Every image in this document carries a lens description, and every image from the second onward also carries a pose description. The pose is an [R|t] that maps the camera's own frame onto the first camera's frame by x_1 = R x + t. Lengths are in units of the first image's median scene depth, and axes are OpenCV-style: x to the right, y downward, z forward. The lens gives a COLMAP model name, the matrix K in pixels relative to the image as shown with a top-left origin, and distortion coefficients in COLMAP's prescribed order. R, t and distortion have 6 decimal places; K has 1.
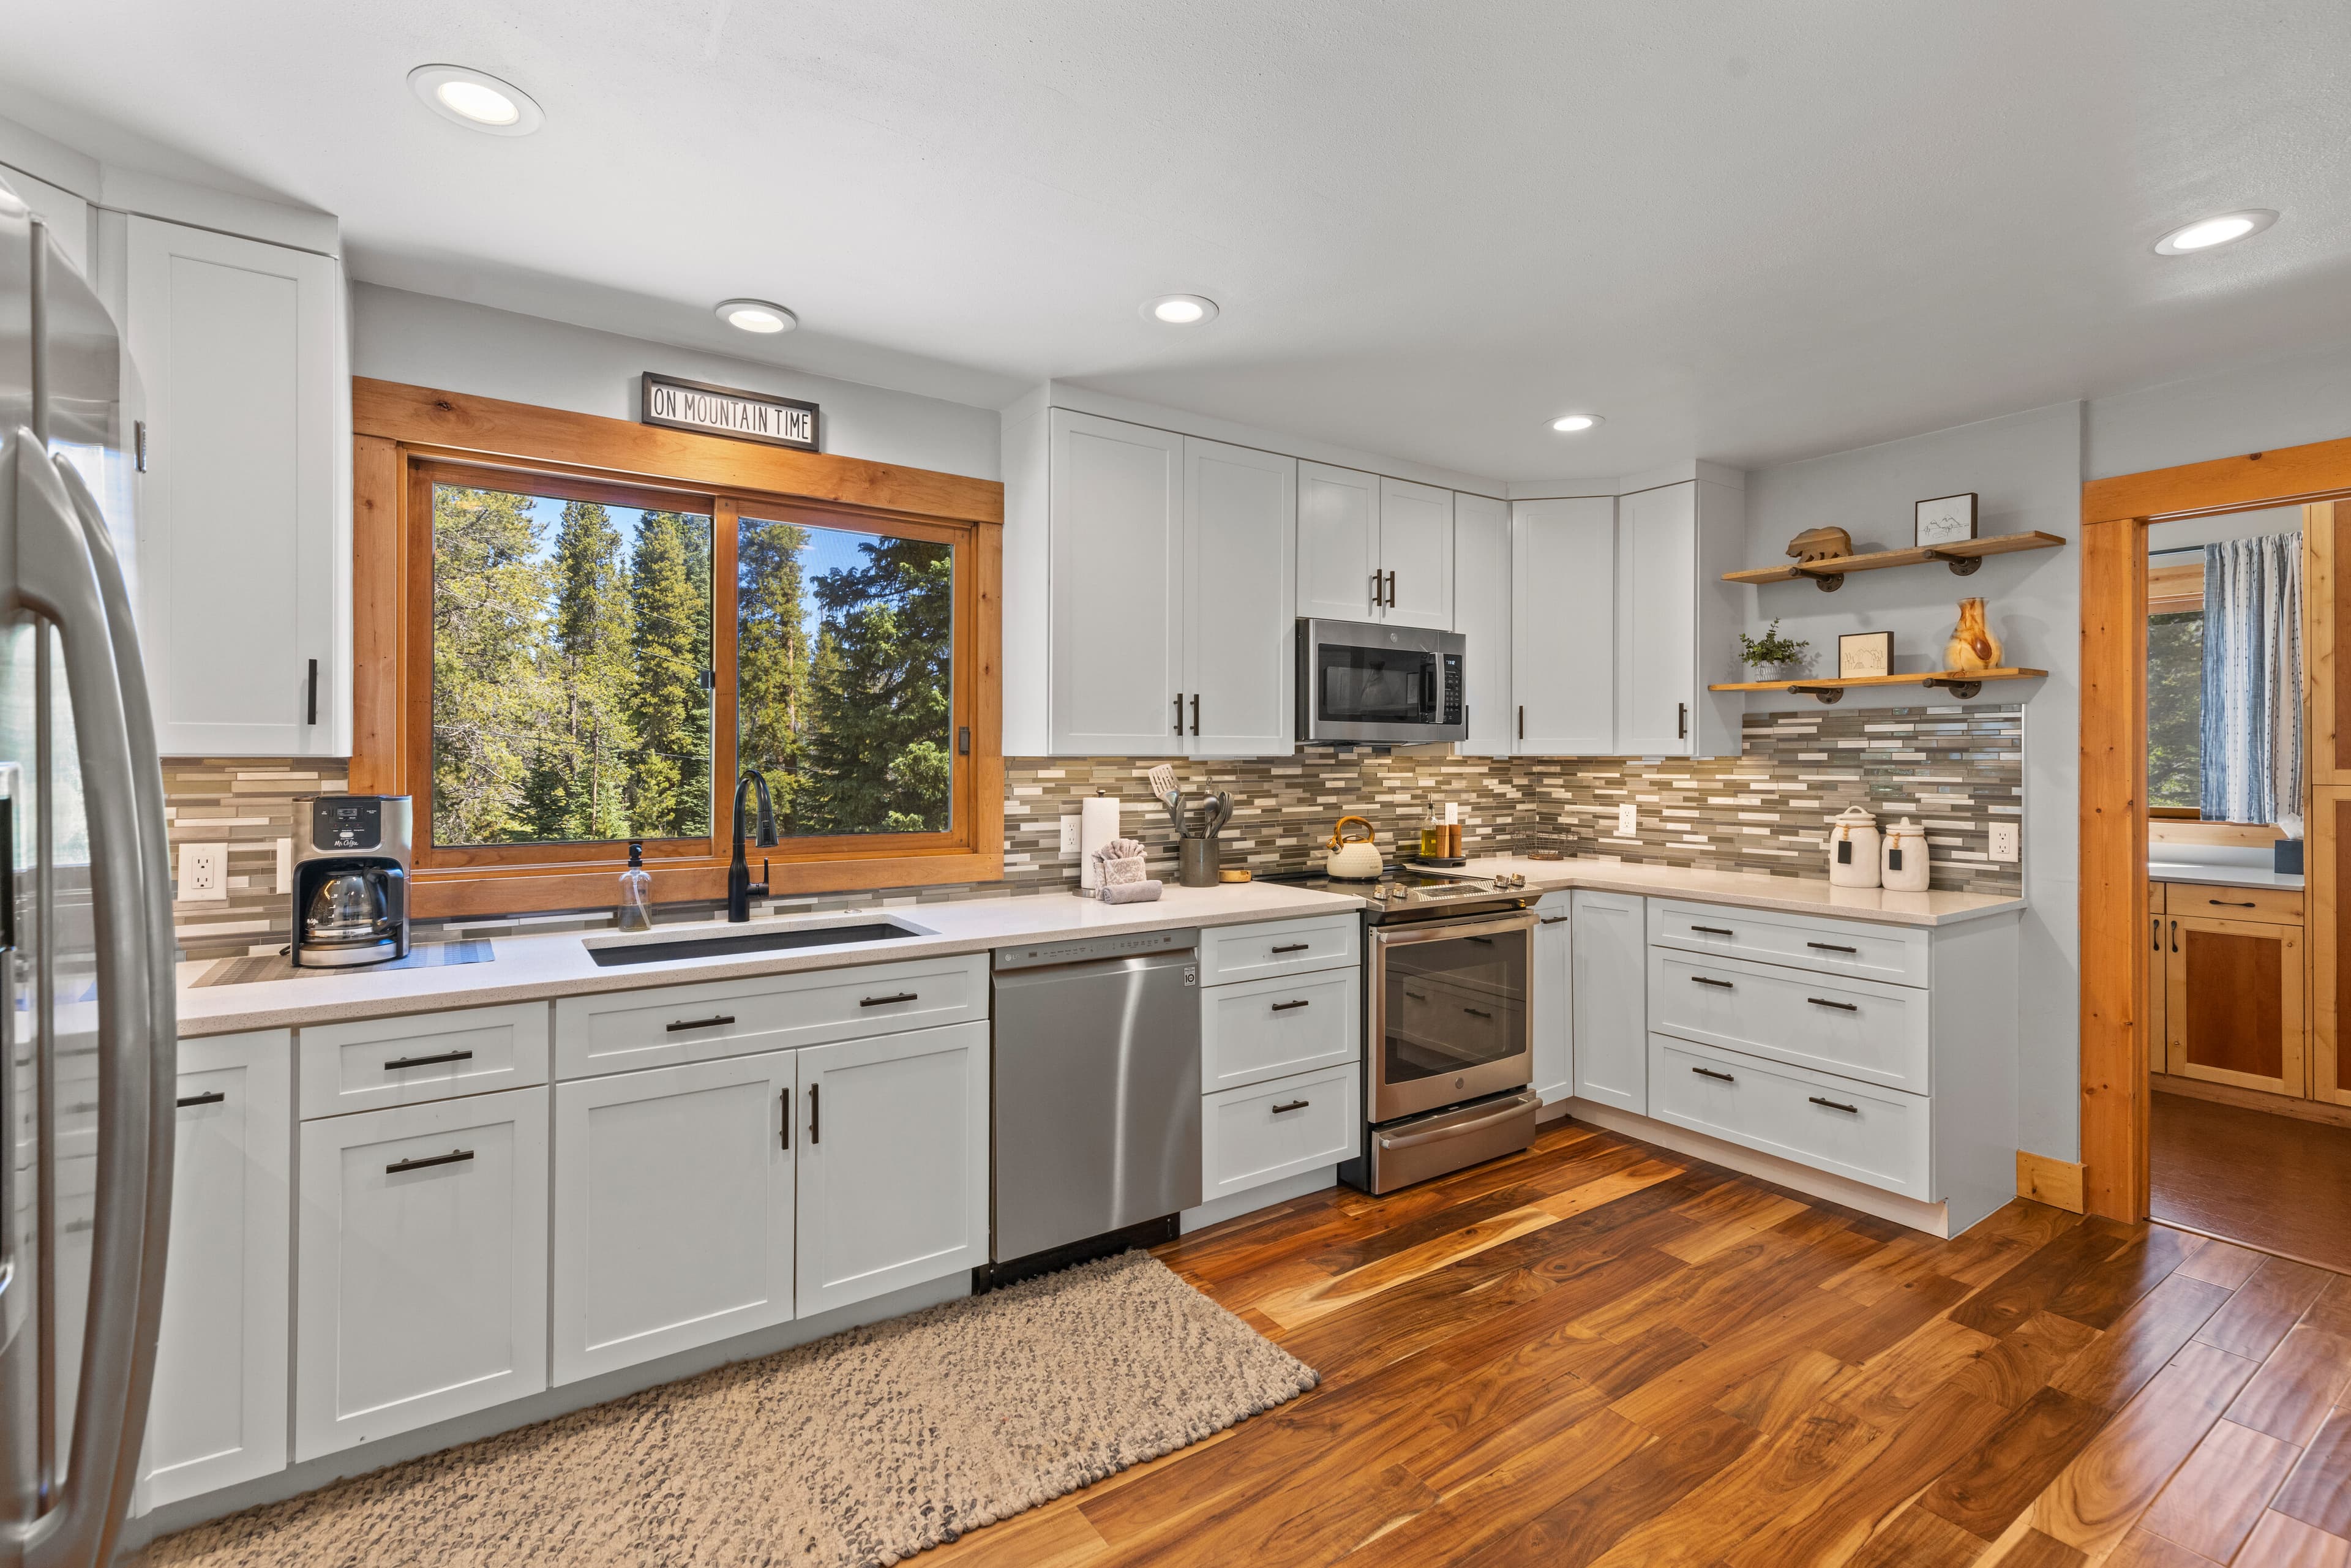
lens RADIAL K [[1056.9, 0, 1176.6], [0, 1056.9, 754.7], [0, 0, 1]] dist [0.001798, 0.000149]
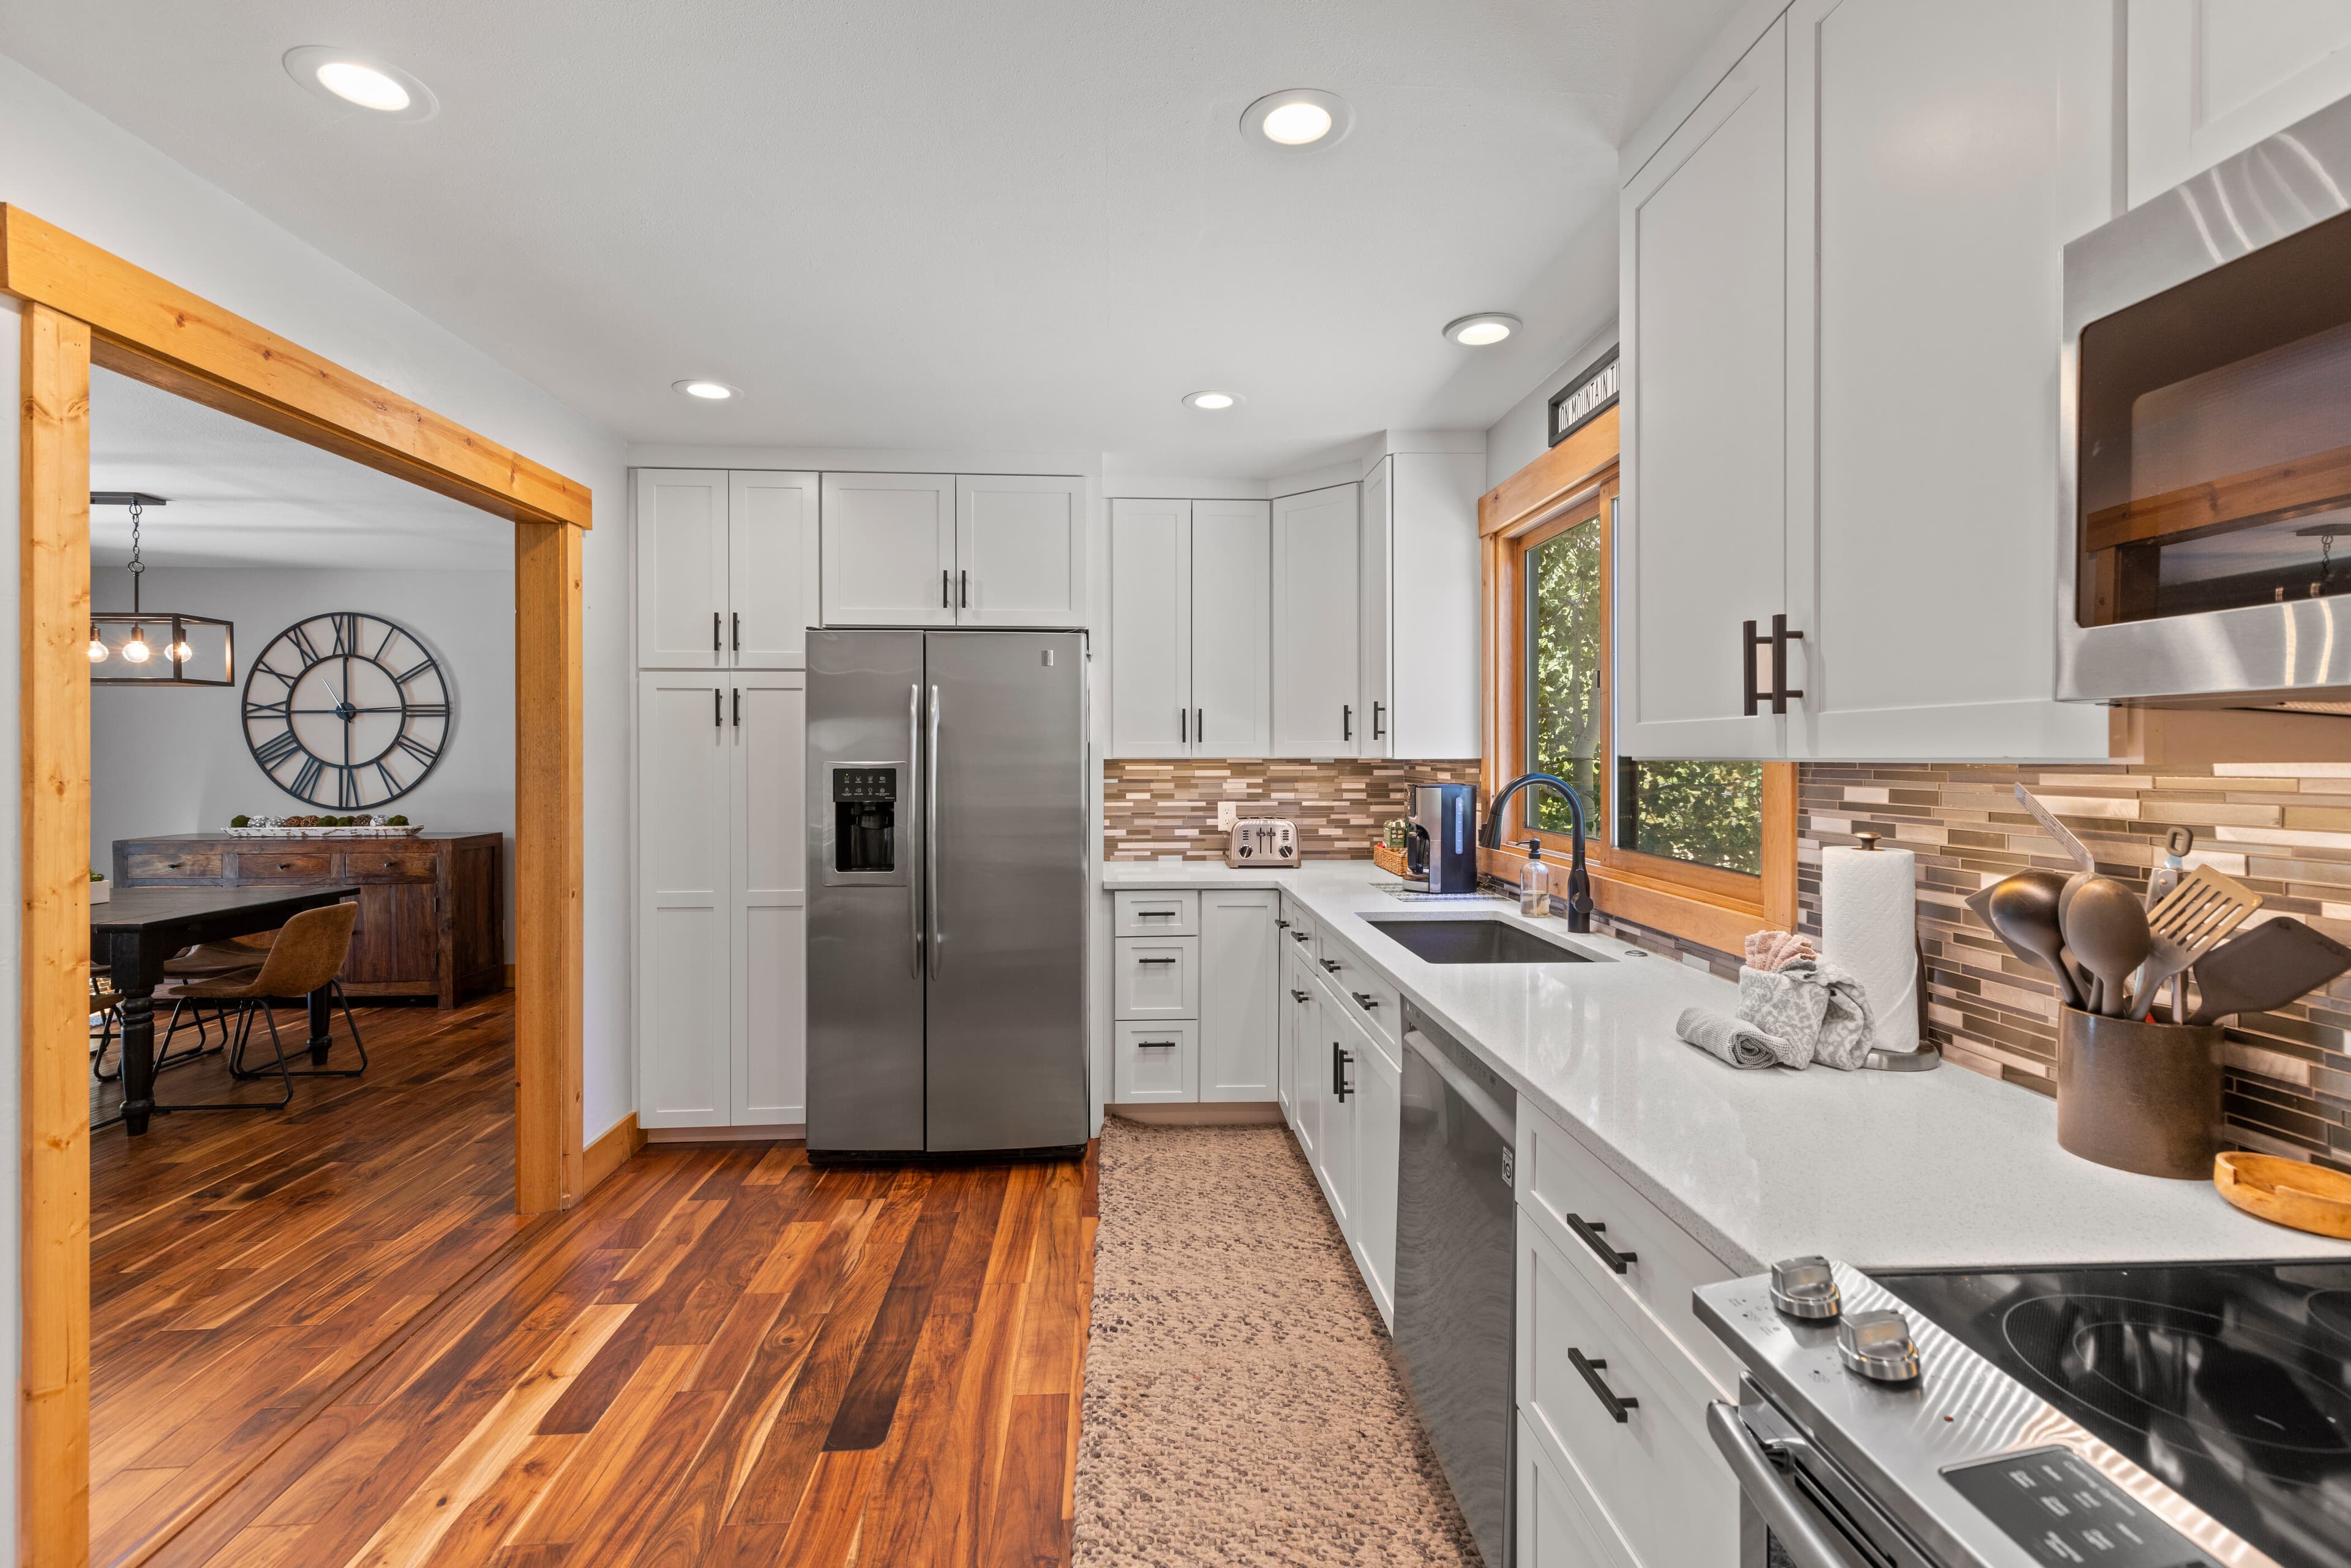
lens RADIAL K [[1048.1, 0, 1176.2], [0, 1048.1, 762.5], [0, 0, 1]] dist [0.002369, 0.000293]
pose [[-0.512395, 0.007080, -0.858721, 0.575670], [0.004969, 0.999974, 0.005279, -0.002025], [0.858735, -0.001562, -0.512417, 1.156450]]
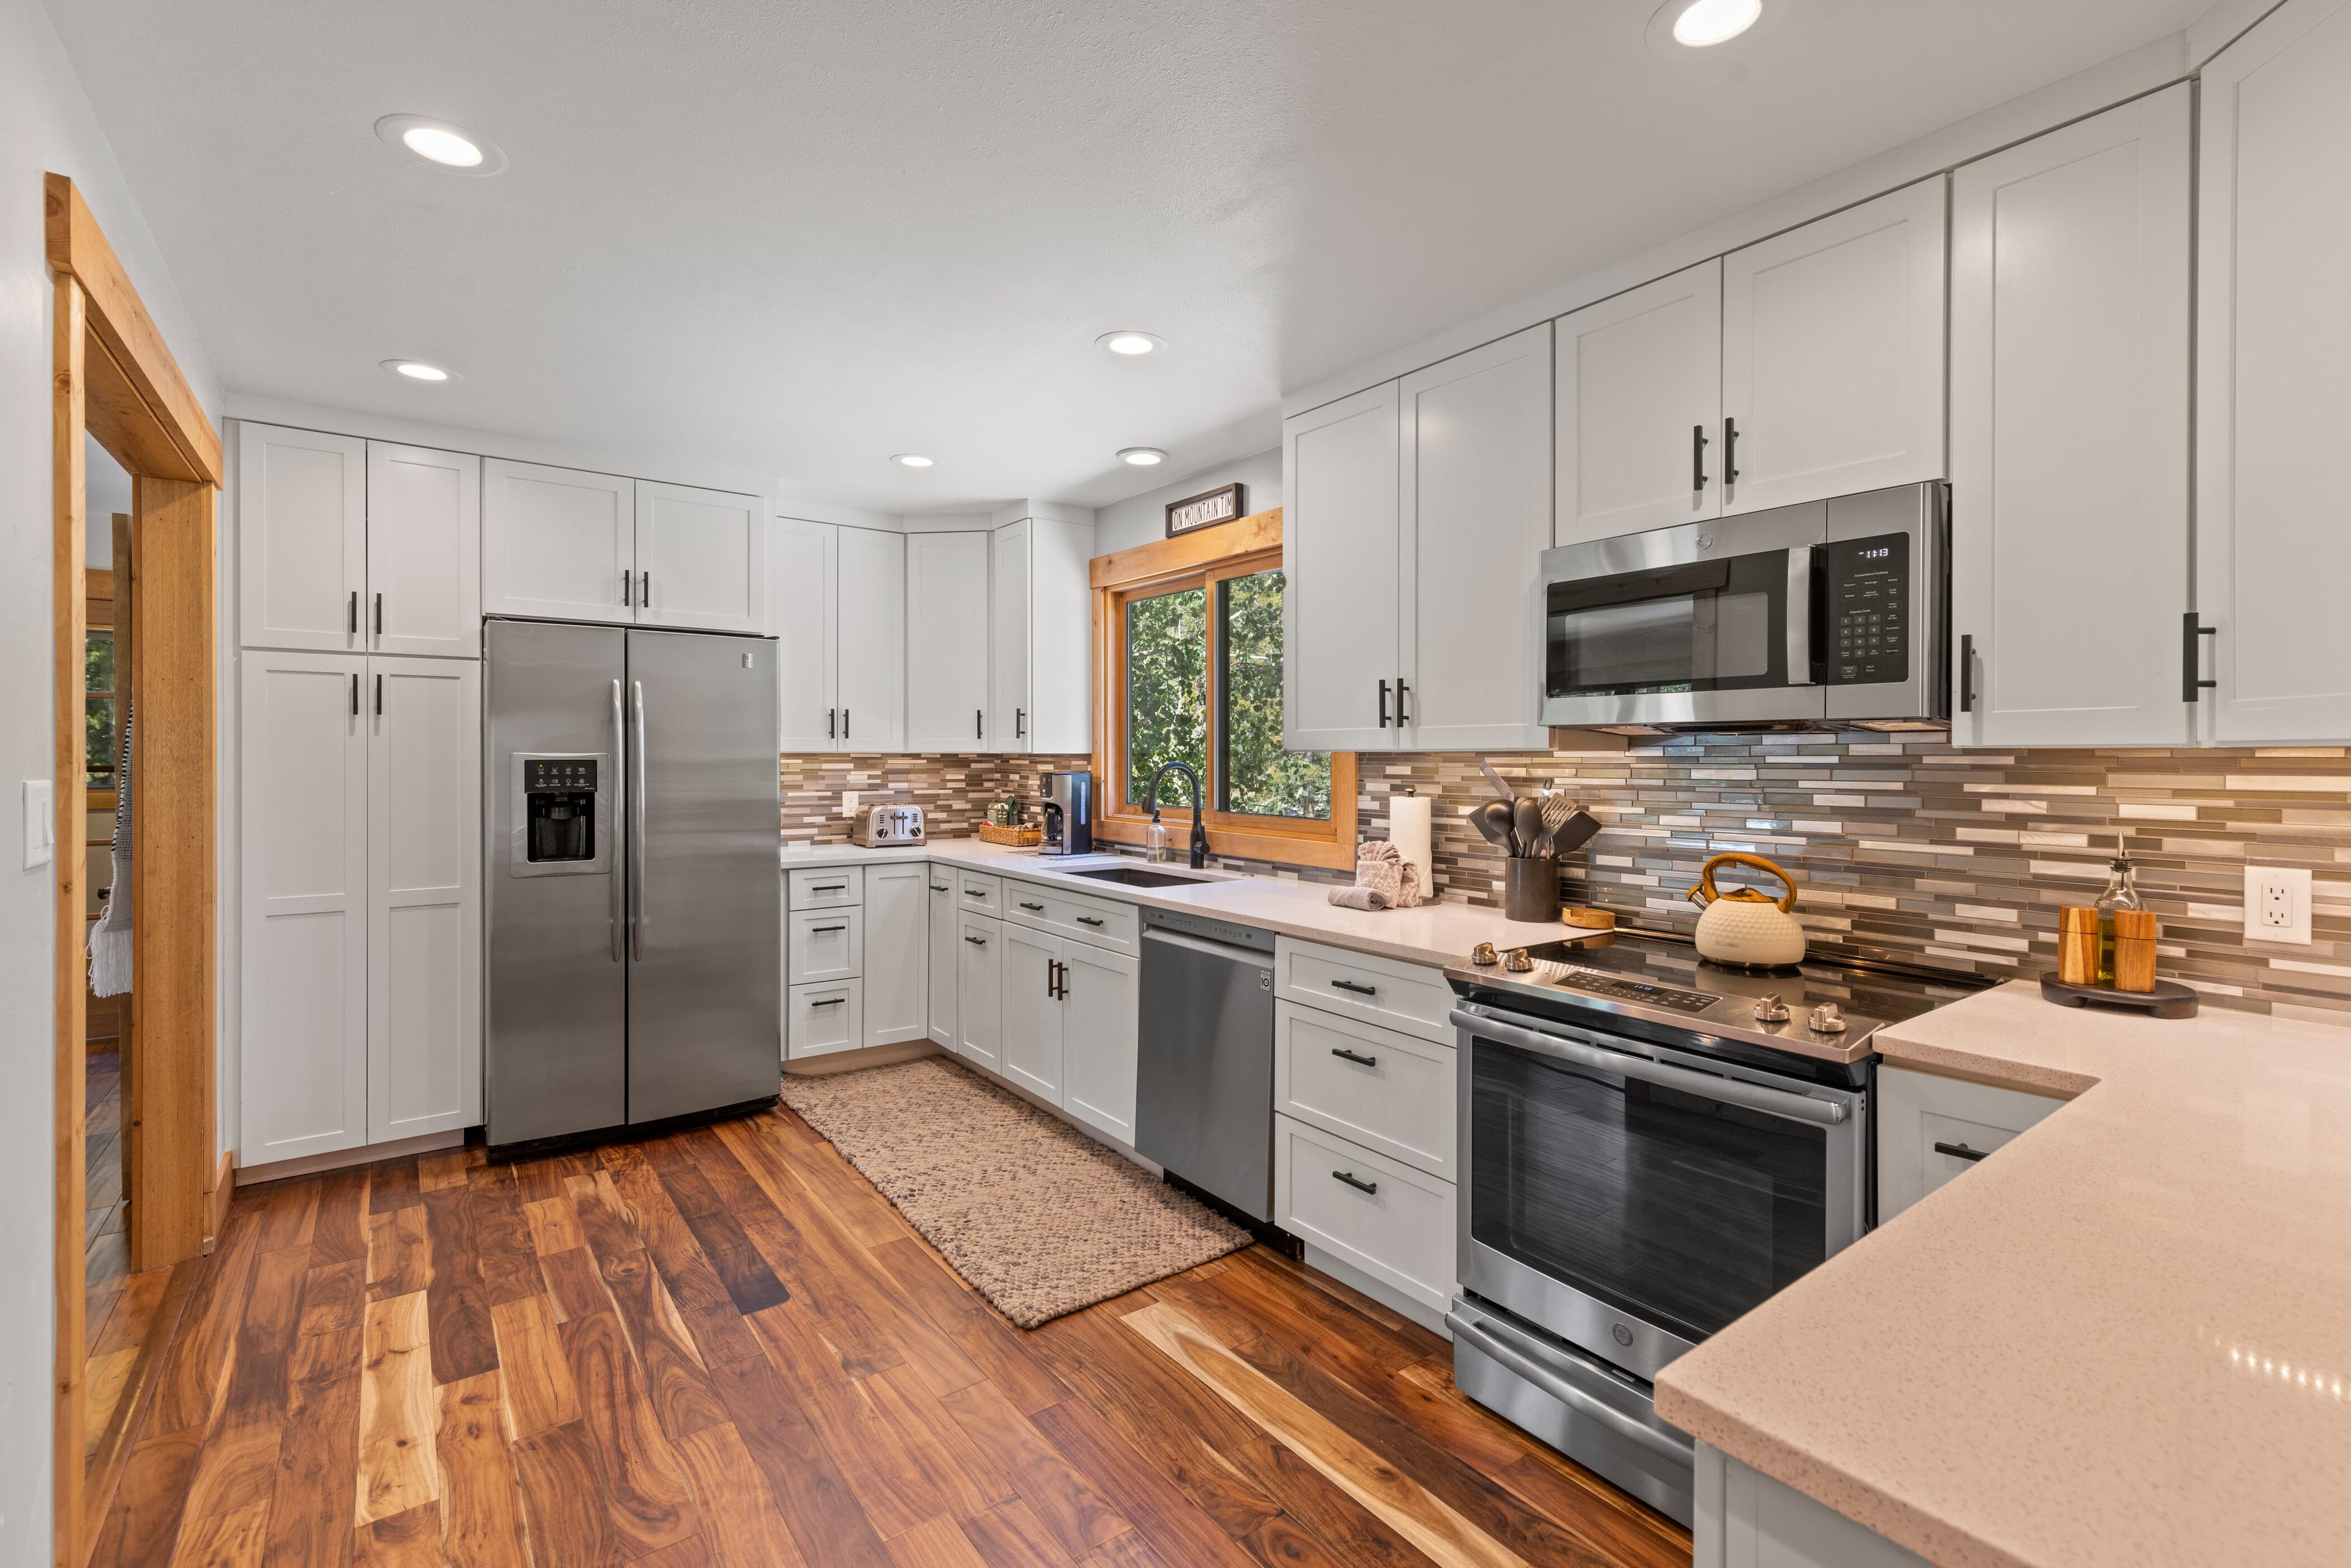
lens RADIAL K [[1048.1, 0, 1176.2], [0, 1048.1, 762.5], [0, 0, 1]] dist [0.002369, 0.000293]
pose [[0.041654, 0.006230, -0.999113, 0.982275], [0.001358, 0.999979, 0.006292, 0.005677], [0.999131, -0.001619, 0.041645, 0.900076]]
